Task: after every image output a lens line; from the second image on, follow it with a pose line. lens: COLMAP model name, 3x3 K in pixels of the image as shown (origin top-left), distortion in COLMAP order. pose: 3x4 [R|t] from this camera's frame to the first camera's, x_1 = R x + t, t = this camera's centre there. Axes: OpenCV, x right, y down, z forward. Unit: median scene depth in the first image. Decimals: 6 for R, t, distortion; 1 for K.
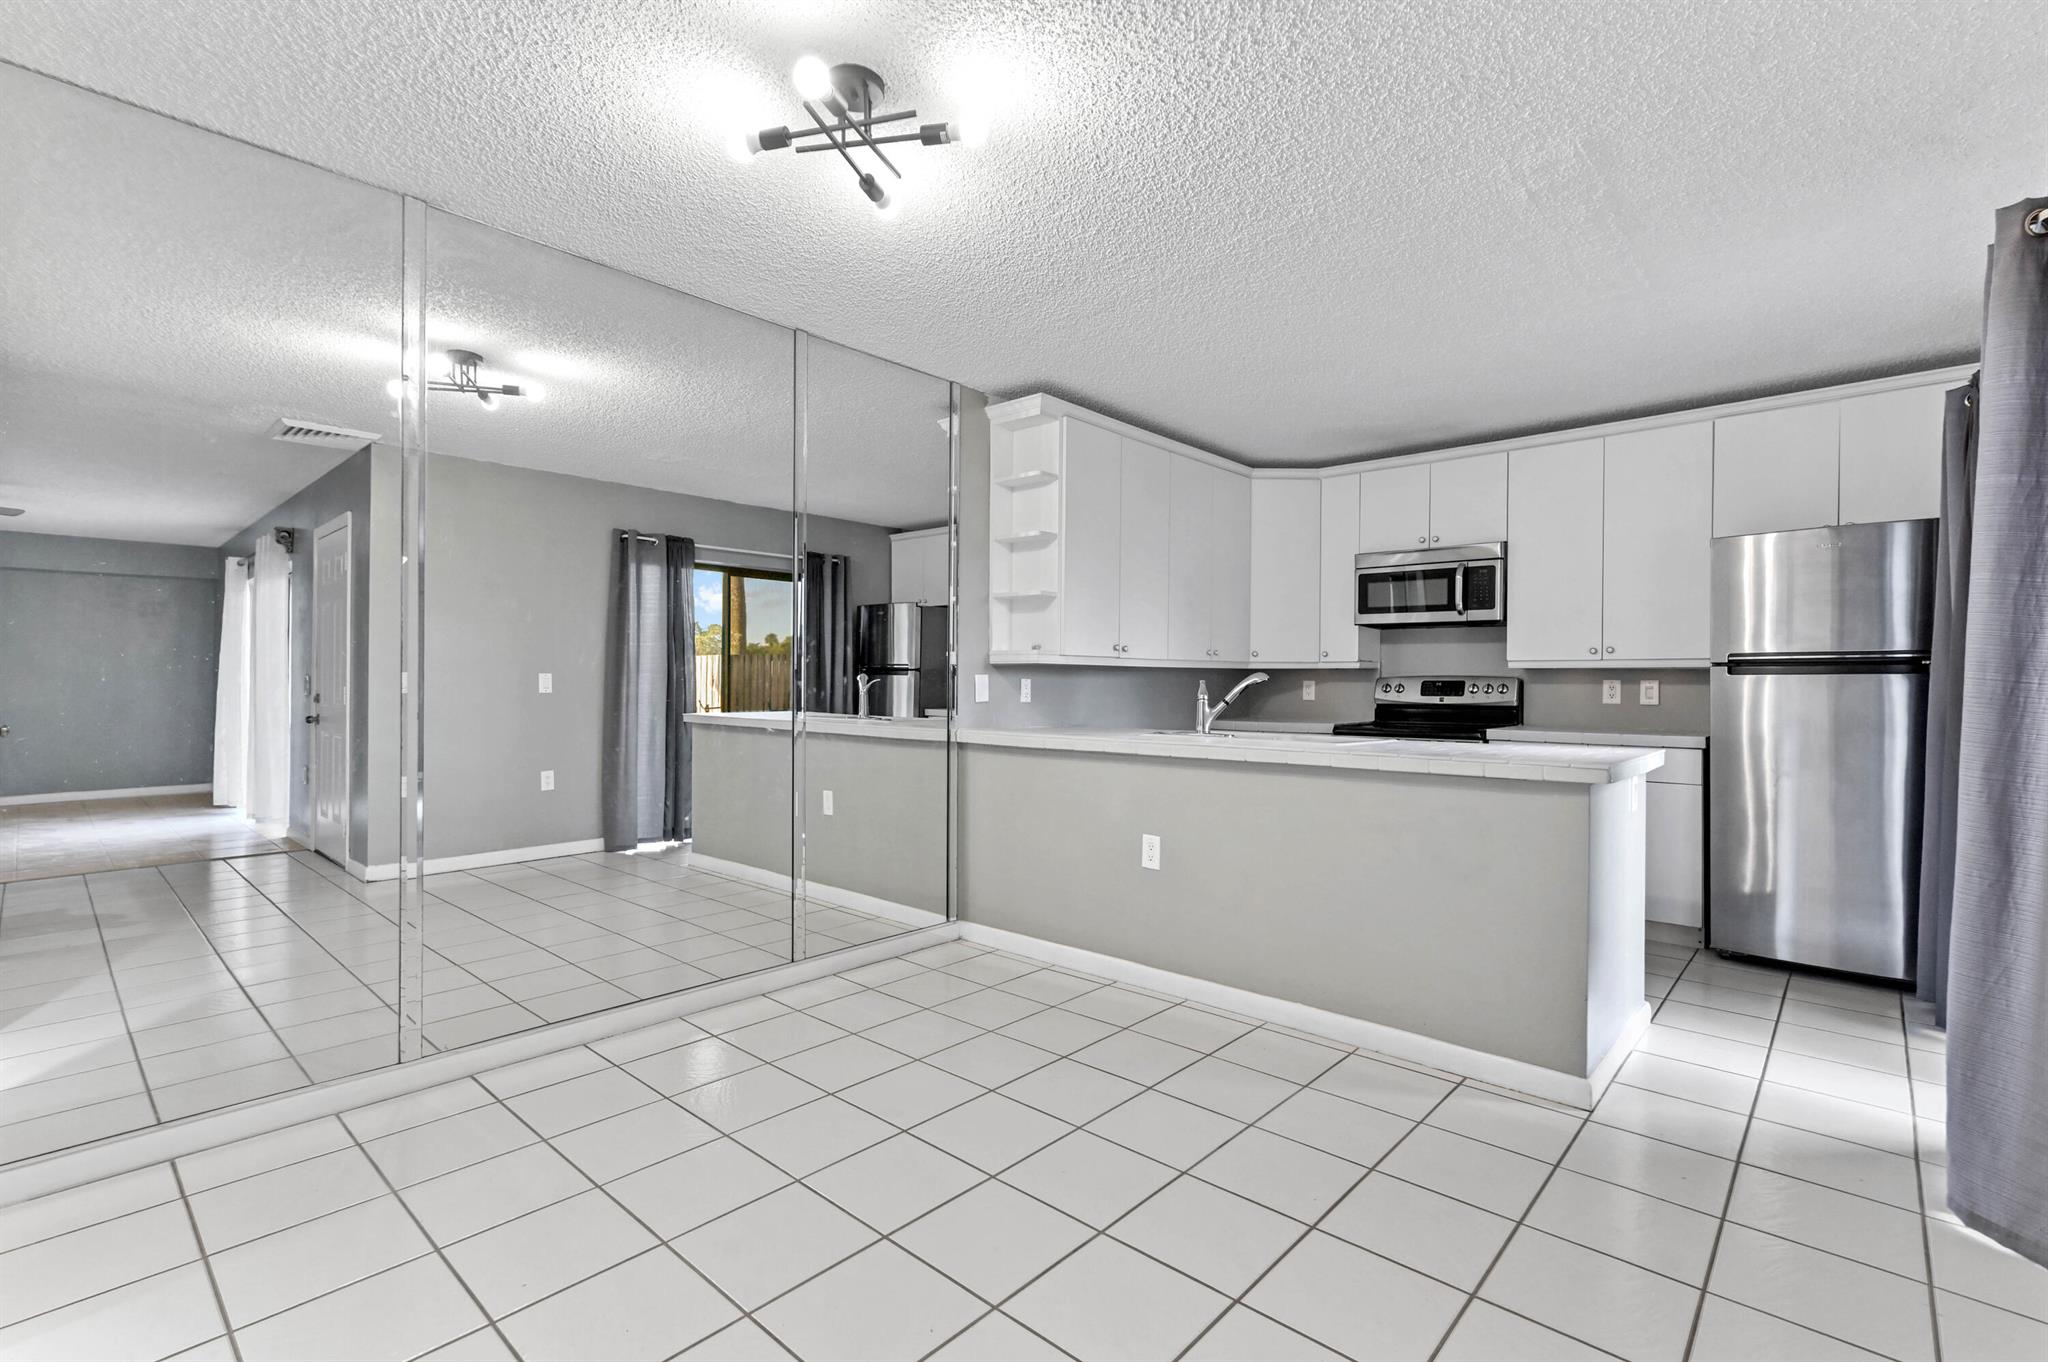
lens RADIAL K [[919.7, 0, 1024.0], [0, 919.7, 681.0], [0, 0, 1]] dist [0.001203, 0.000127]
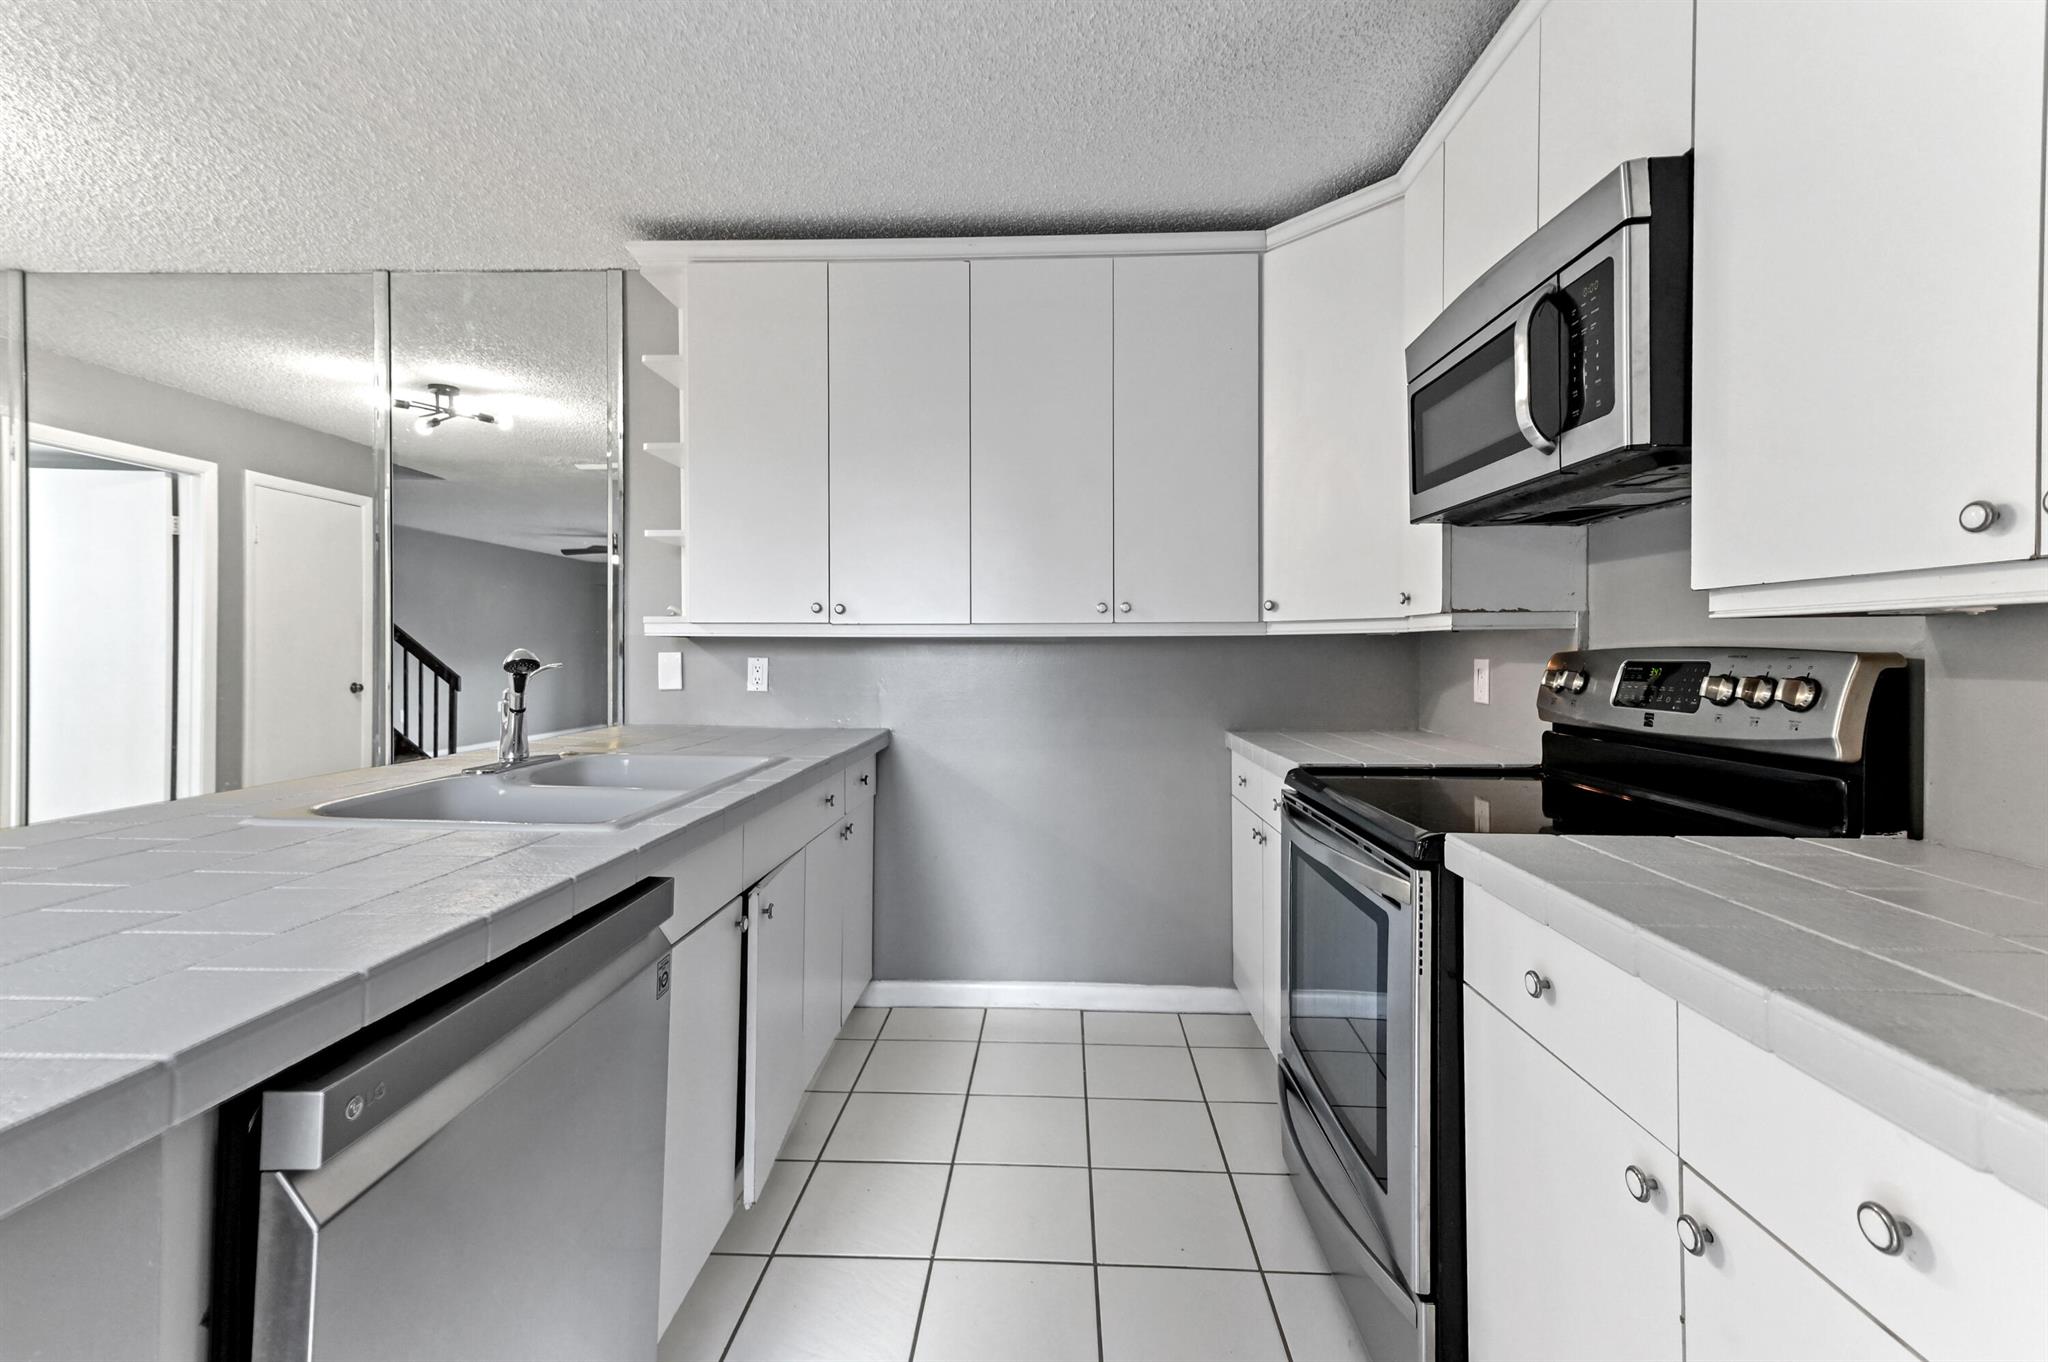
lens RADIAL K [[864.4, 0, 991.2], [0, 864.4, 655.8], [0, 0, 1]] dist [0.016774, -0.000094]
pose [[0.644541, -0.002023, -0.764567, 0.586611], [0.002147, 0.999997, -0.000837, -0.002909], [0.764567, -0.001102, 0.644543, 0.672834]]
